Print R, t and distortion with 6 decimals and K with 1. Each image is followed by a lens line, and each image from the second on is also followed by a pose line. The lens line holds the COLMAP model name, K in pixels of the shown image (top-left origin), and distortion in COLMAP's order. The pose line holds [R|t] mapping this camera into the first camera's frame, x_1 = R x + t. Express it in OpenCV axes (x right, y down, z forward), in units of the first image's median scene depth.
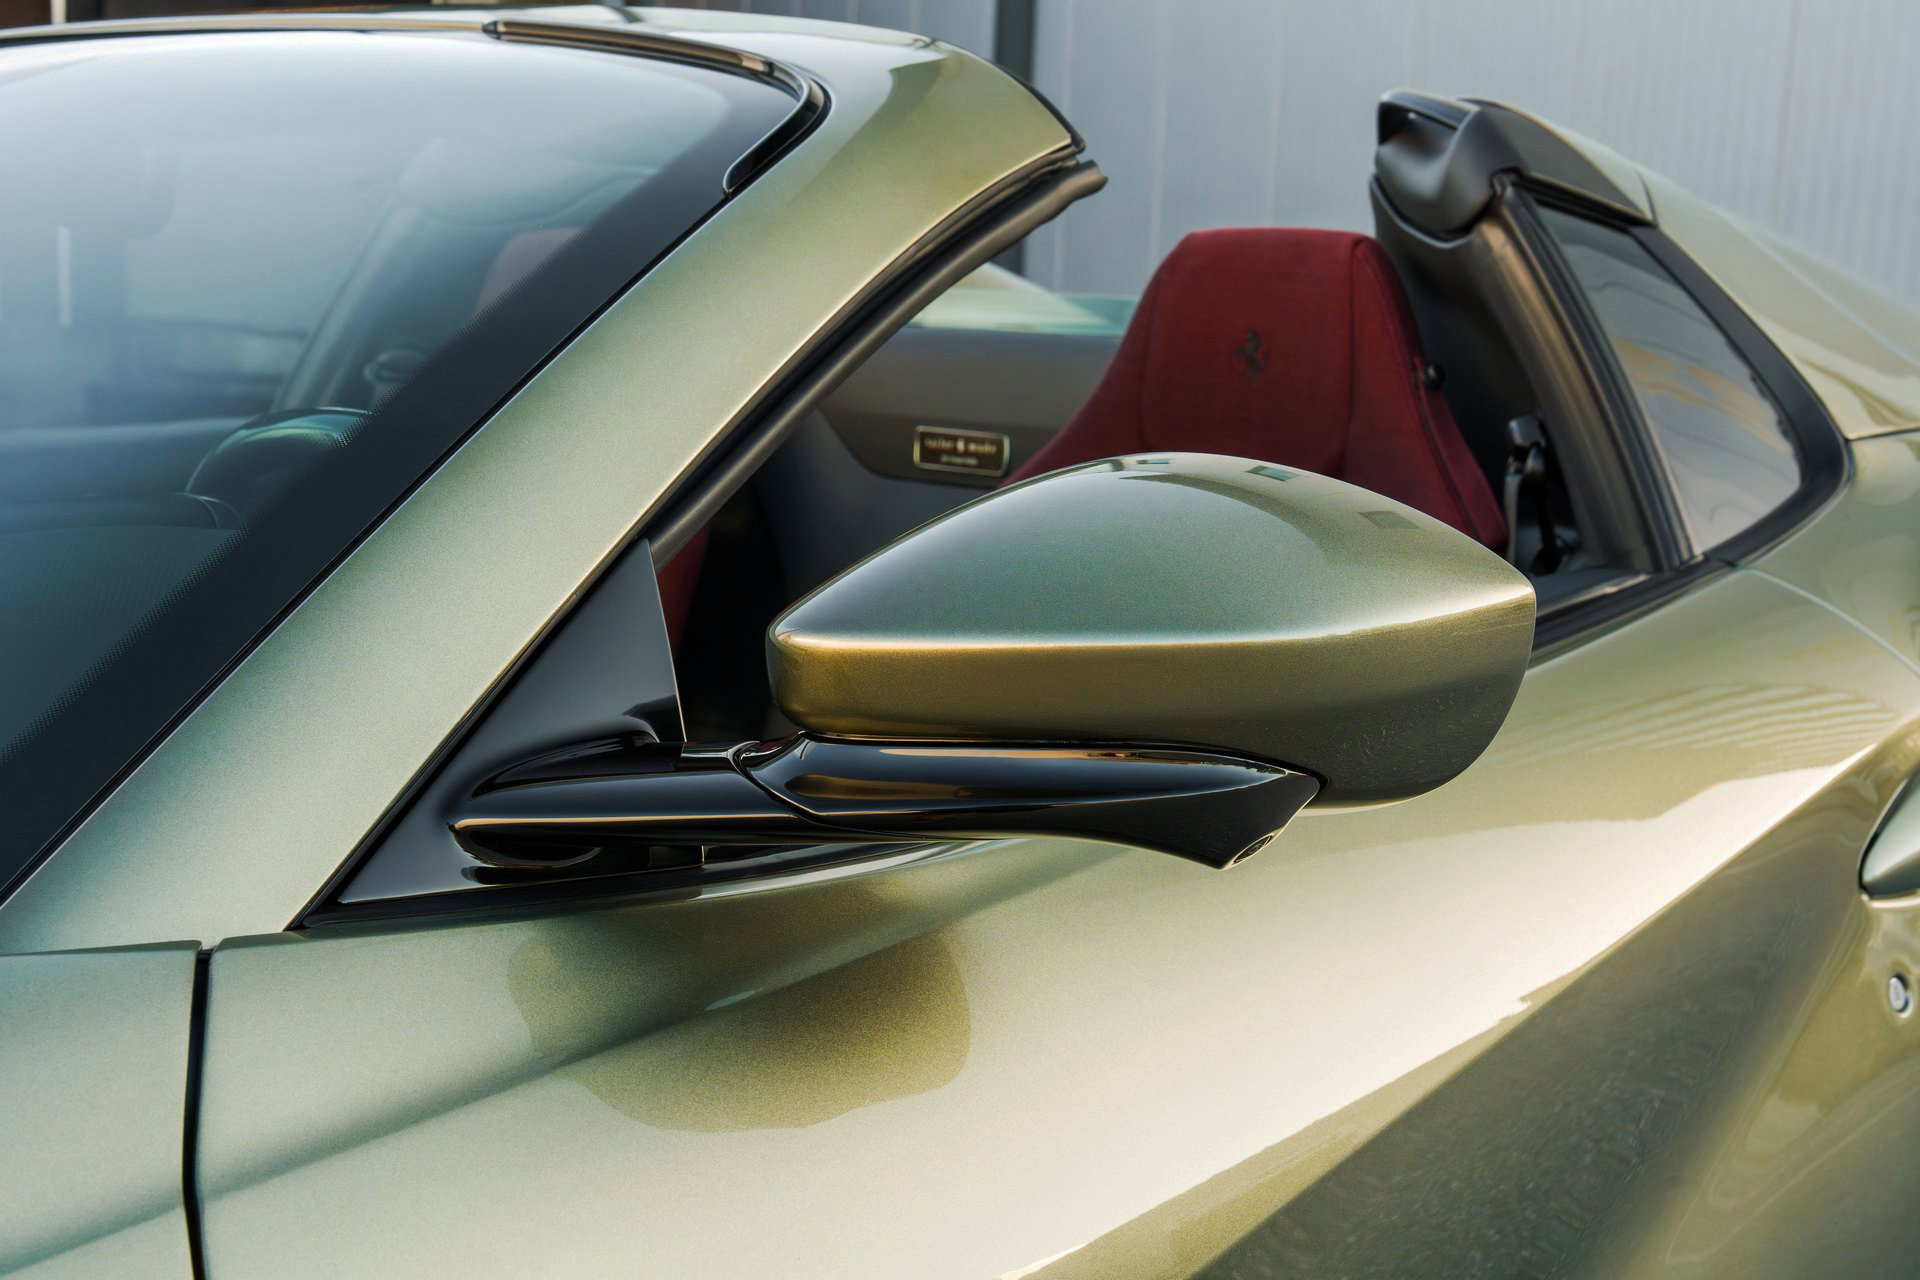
lens RADIAL K [[2647.7, 0, 960.0], [0, 2647.7, 640.0], [0, 0, 1]] dist [0.024108, 0.030896]
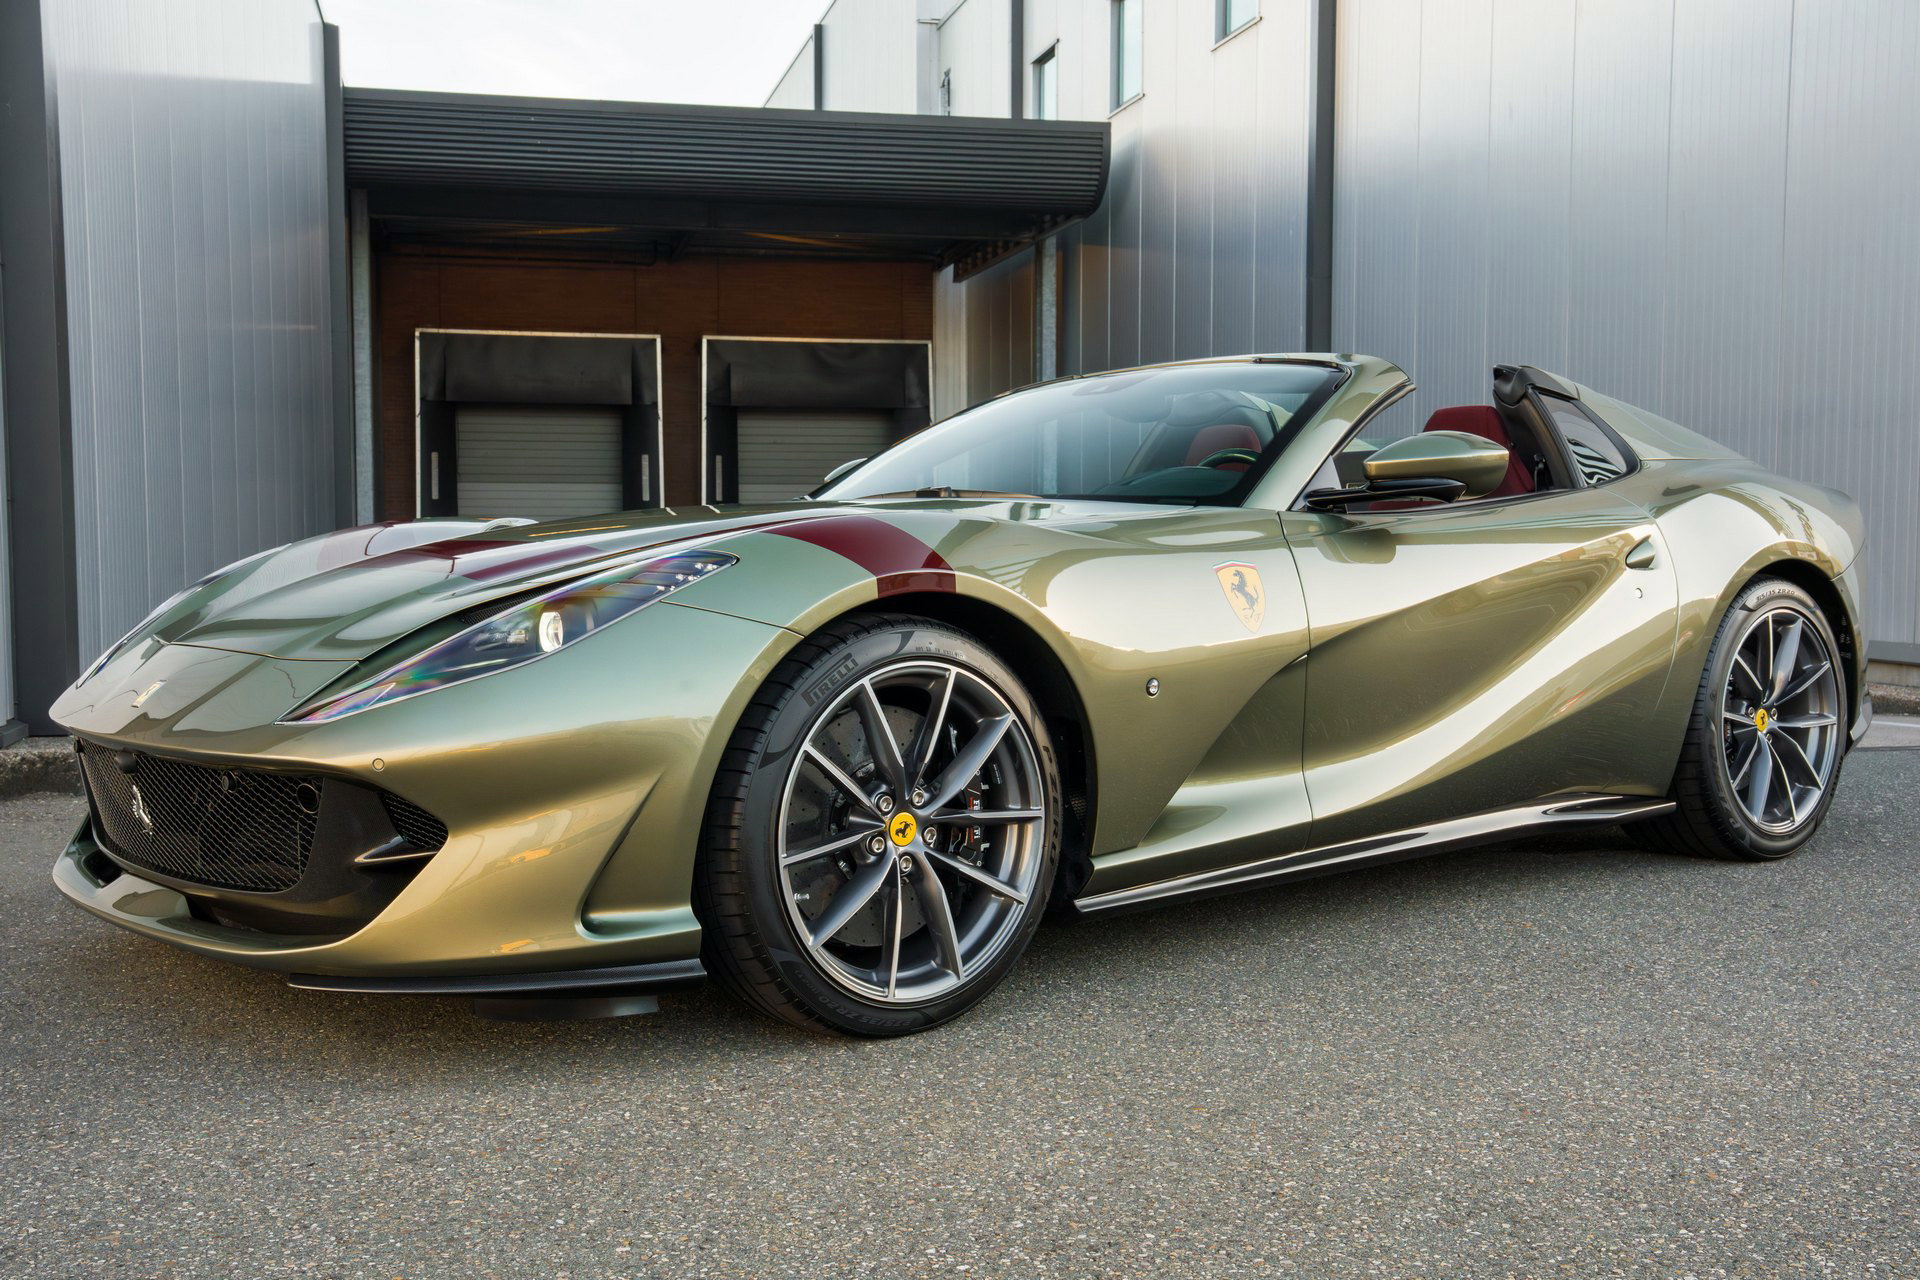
lens RADIAL K [[2077.2, 0, 998.4], [0, 2077.2, 636.7], [0, 0, 1]] dist [0.030643, 0.017456]
pose [[0.991809, -0.032205, -0.123607, -0.162339], [0.020222, 0.995079, -0.097003, 0.410457], [0.126122, 0.093709, 0.987579, -1.788492]]
